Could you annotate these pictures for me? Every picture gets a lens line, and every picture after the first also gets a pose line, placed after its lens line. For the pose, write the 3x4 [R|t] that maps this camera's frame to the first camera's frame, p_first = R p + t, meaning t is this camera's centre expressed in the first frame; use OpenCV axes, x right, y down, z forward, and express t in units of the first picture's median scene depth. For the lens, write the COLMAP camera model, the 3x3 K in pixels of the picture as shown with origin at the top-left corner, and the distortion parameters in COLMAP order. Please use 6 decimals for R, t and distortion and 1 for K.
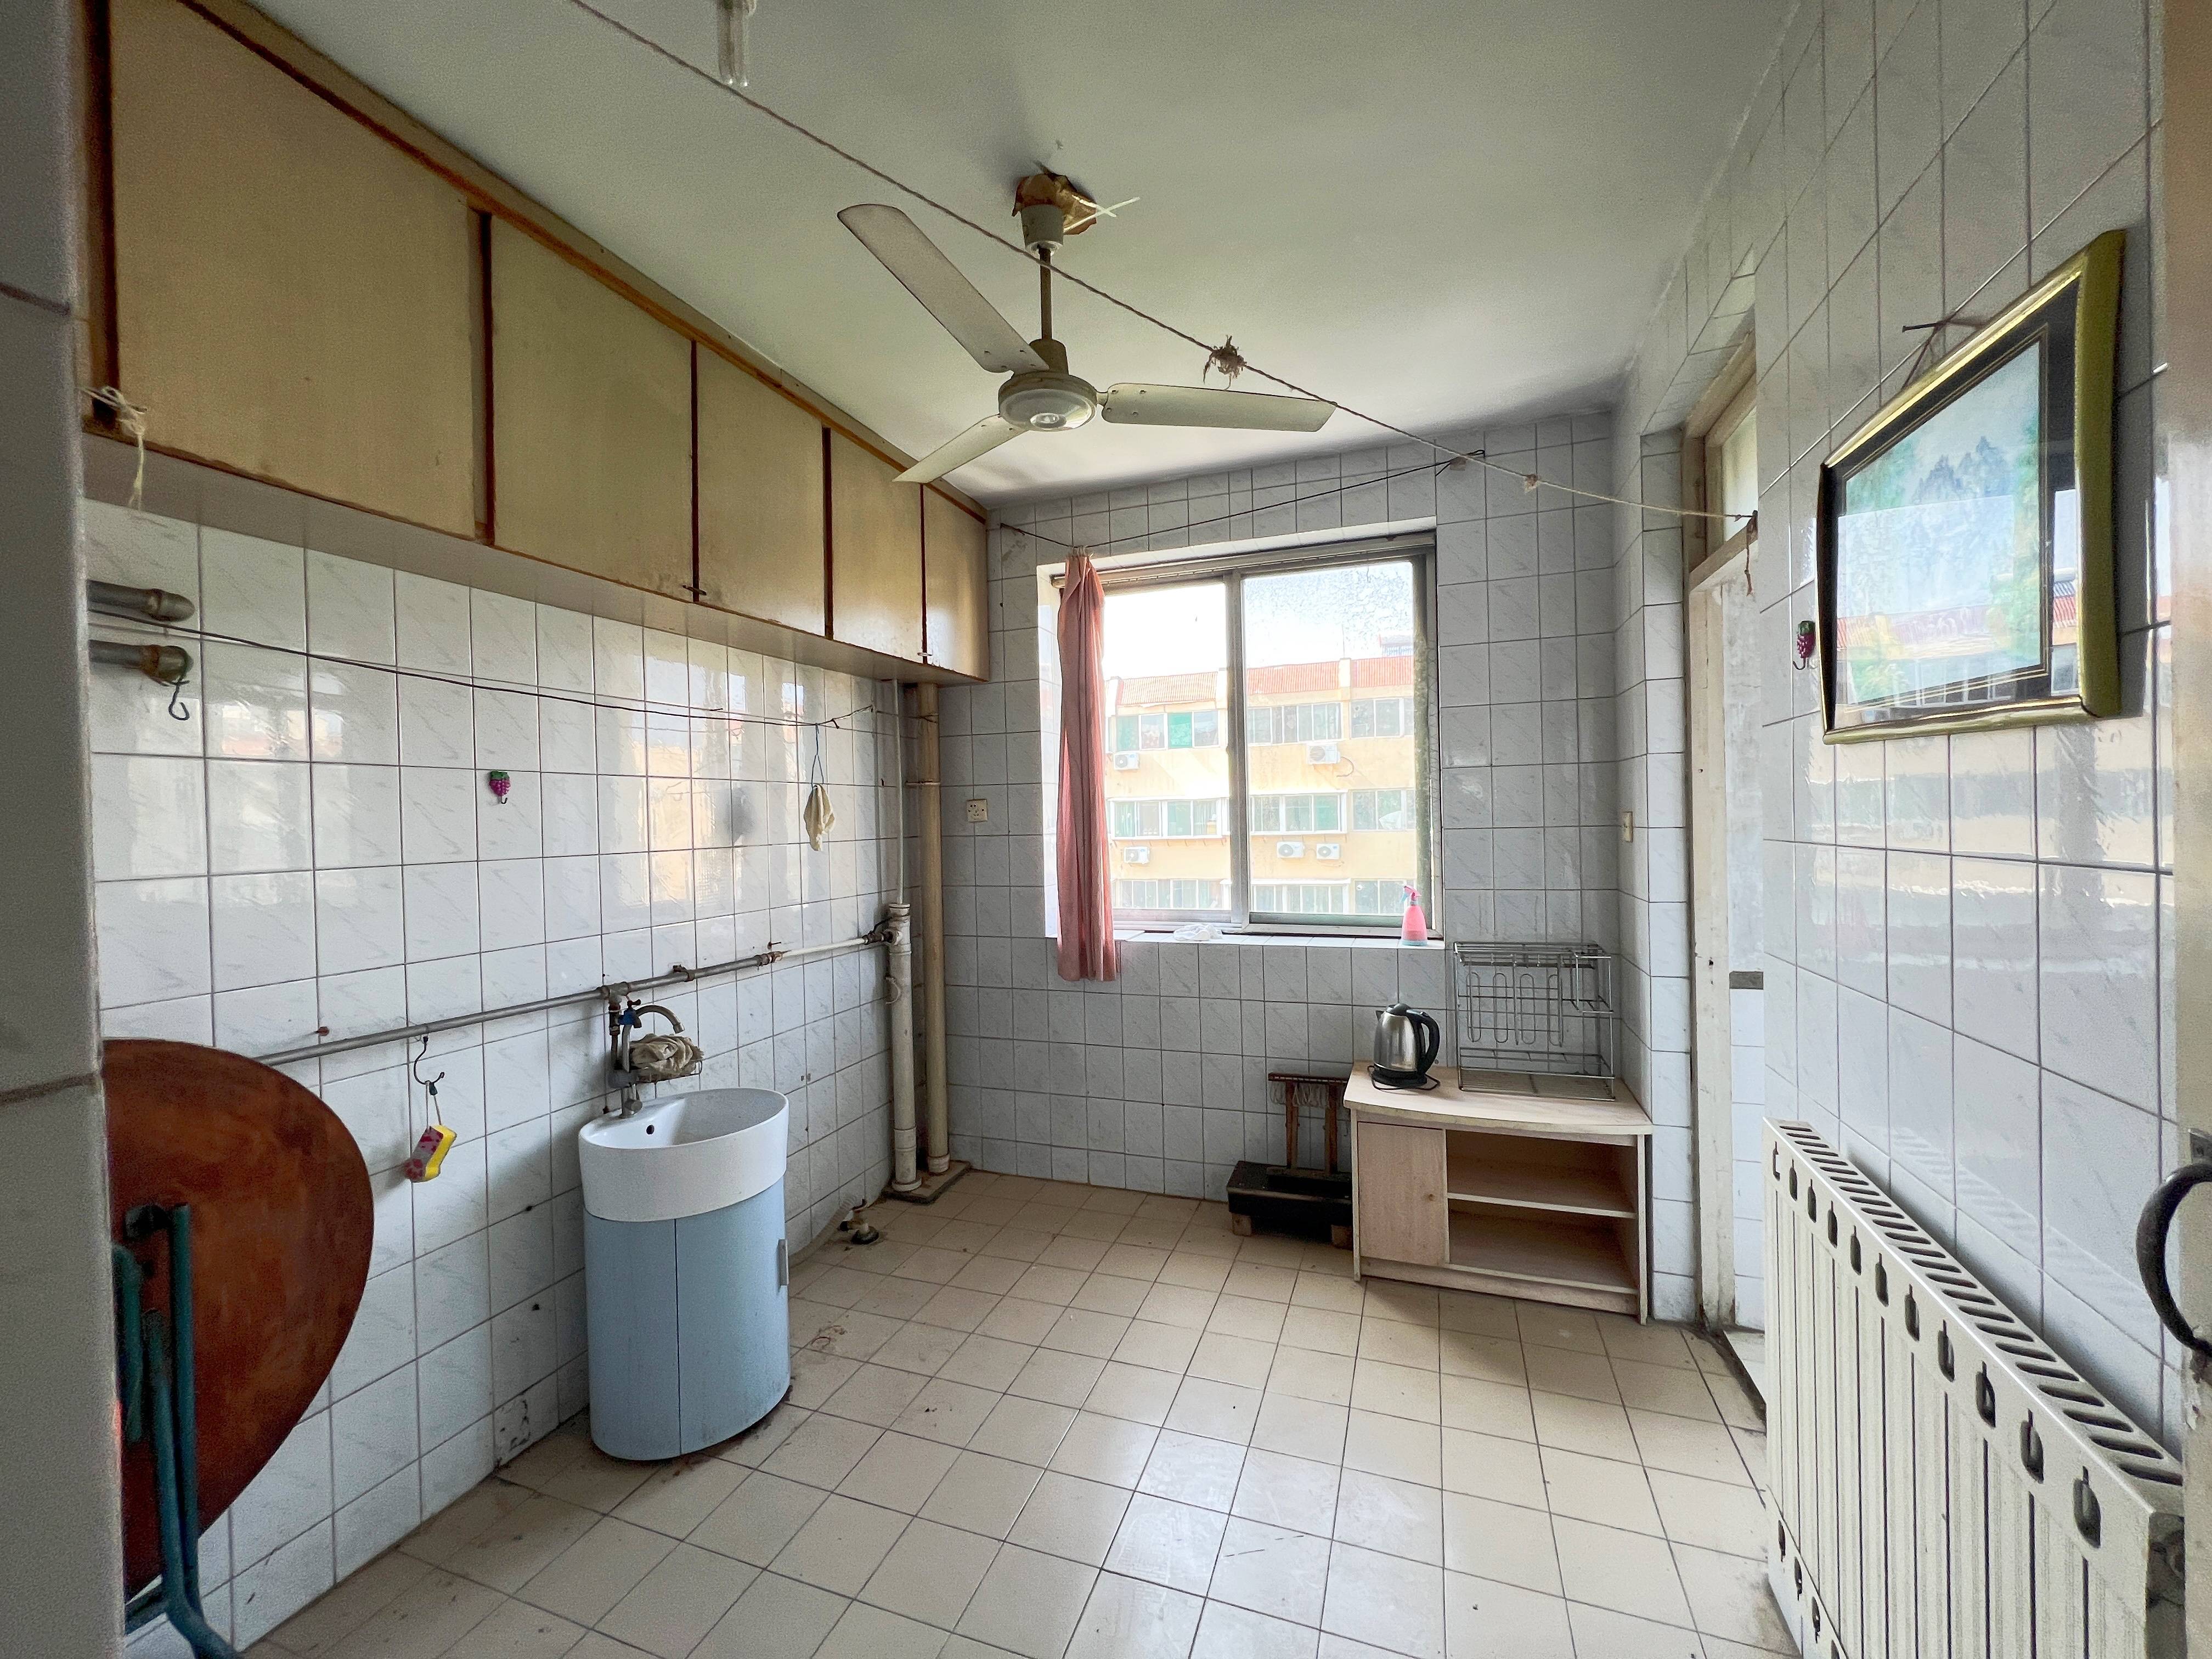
lens RADIAL K [[884.1, 0, 1108.1], [0, 884.1, 826.6], [0, 0, 1]] dist [-0.000791, 0.000228]
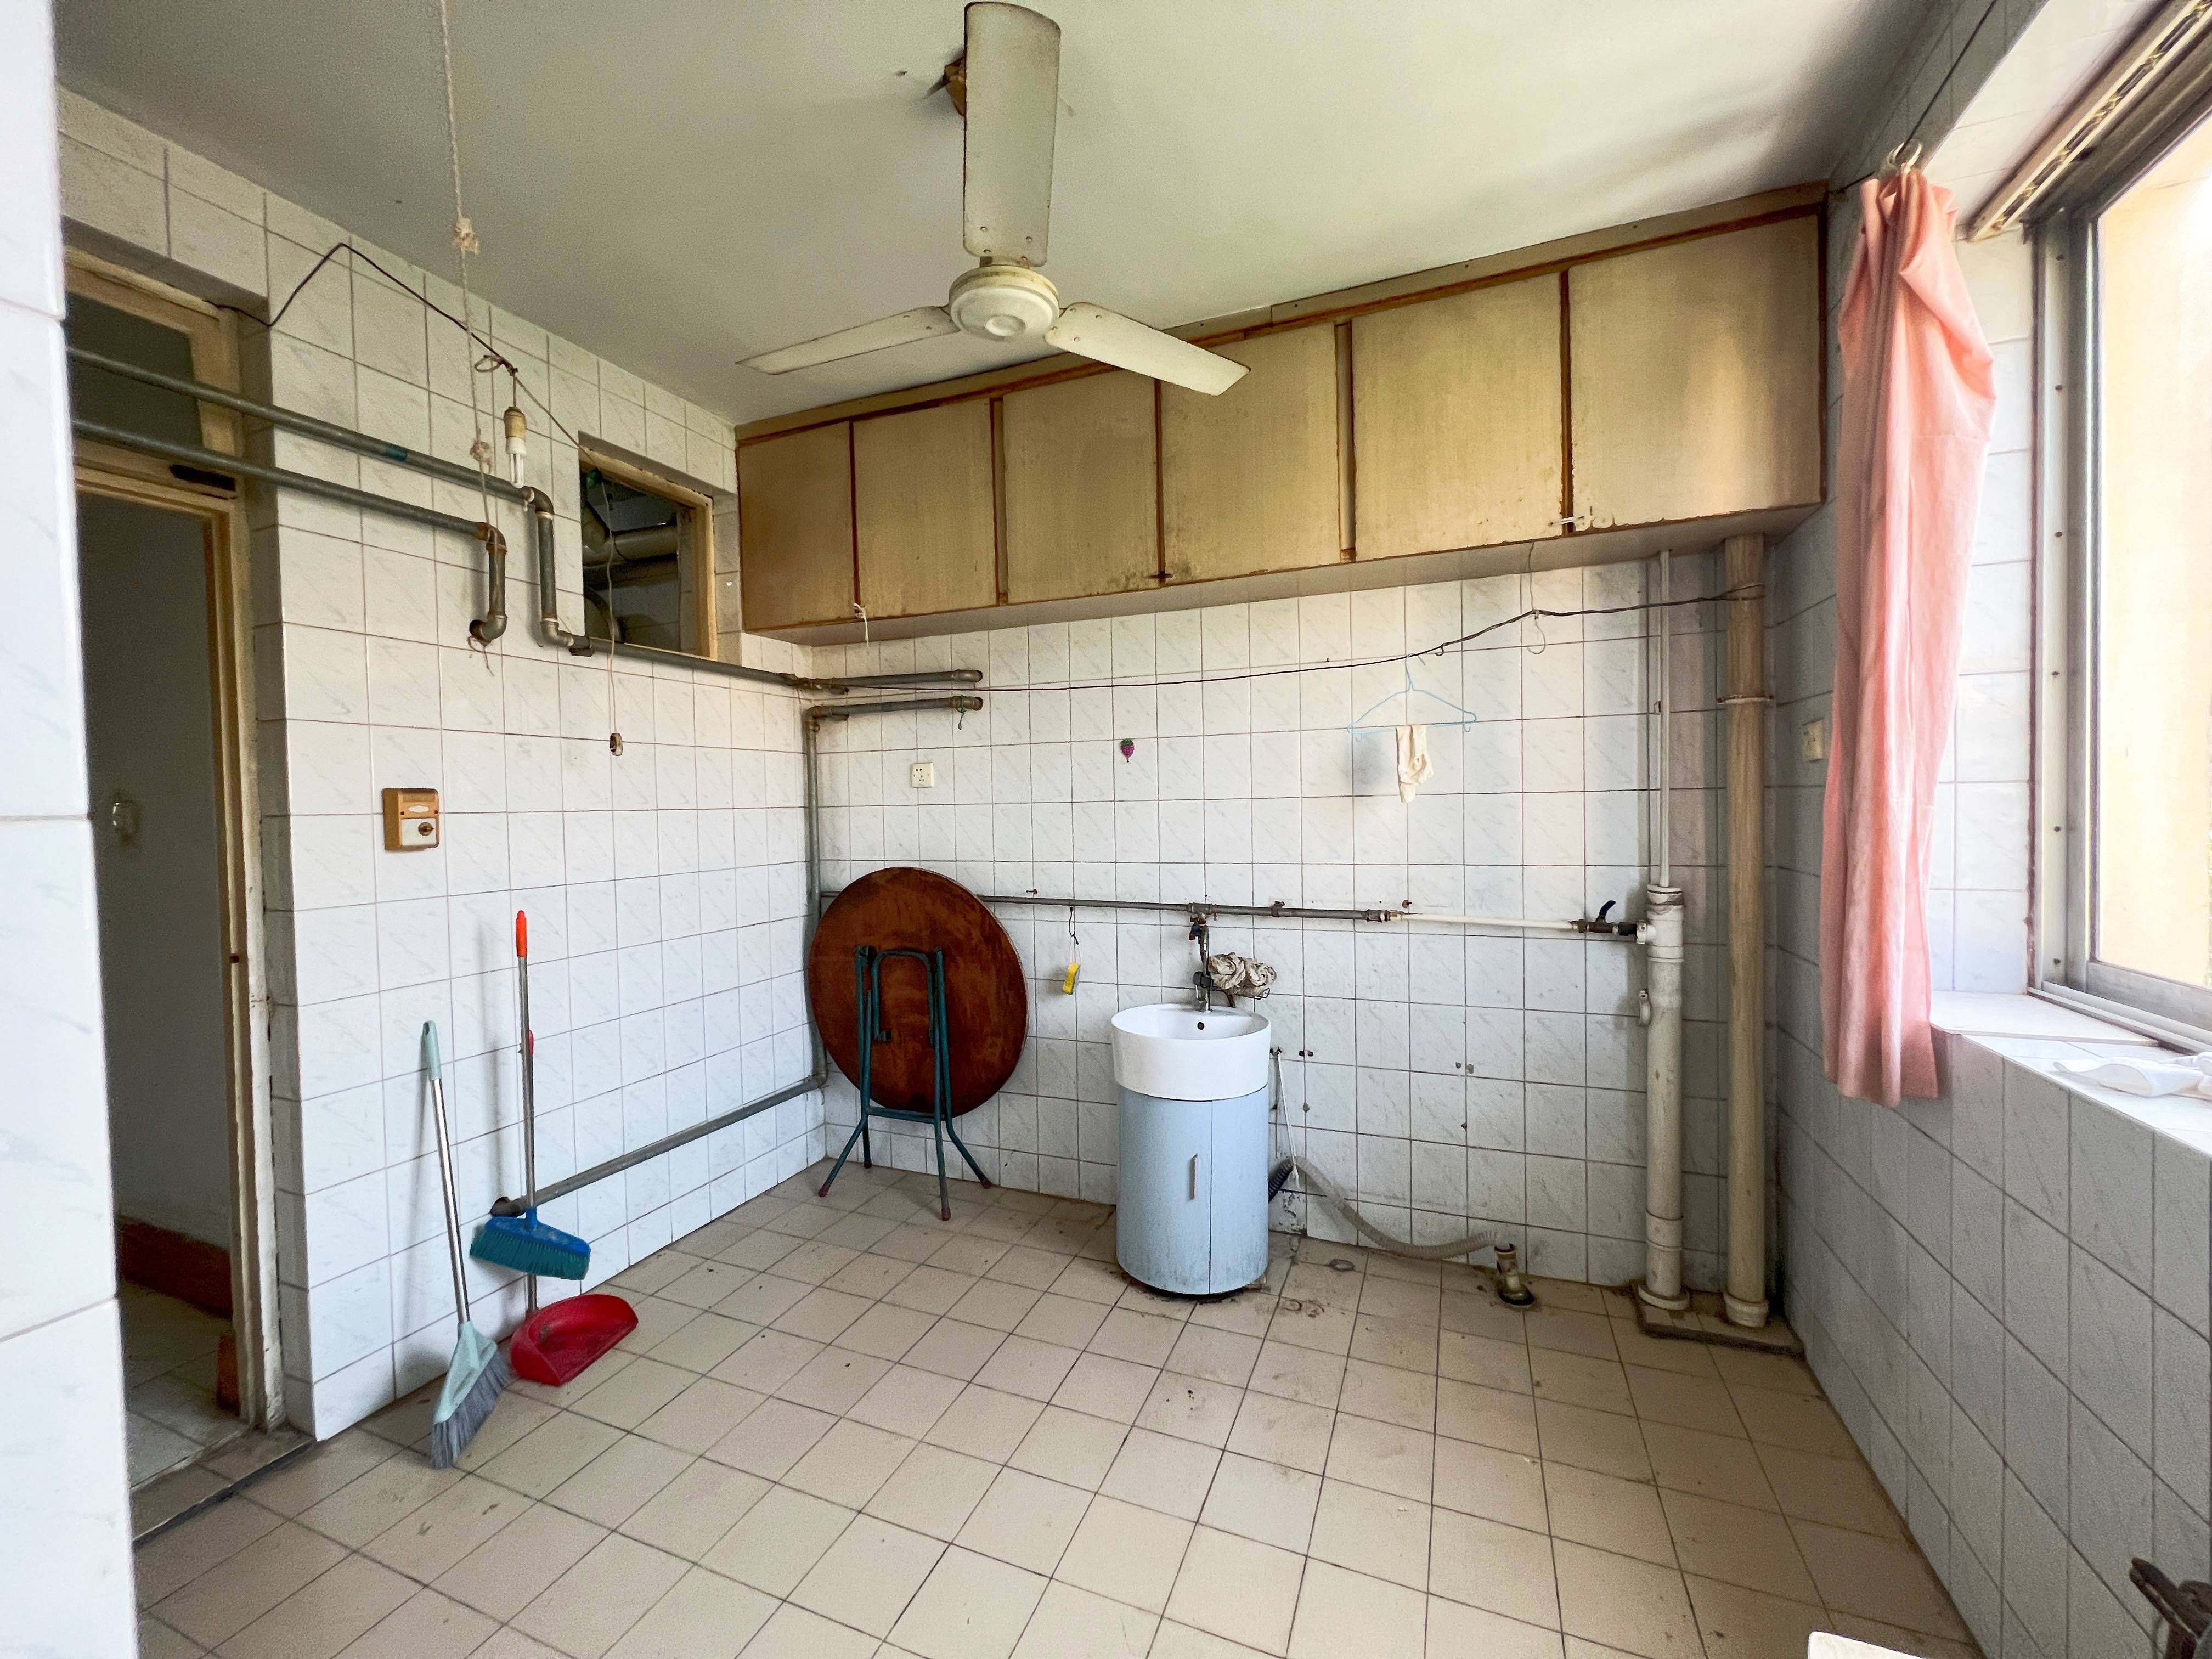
lens RADIAL K [[884.1, 0, 1108.5], [0, 884.1, 826.7], [0, 0, 1]] dist [-0.000791, 0.000228]
pose [[-0.034927, 0.050272, -0.998125, 0.623254], [0.009793, 0.998703, 0.049958, 0.006027], [0.999342, -0.008029, -0.035374, 0.830032]]
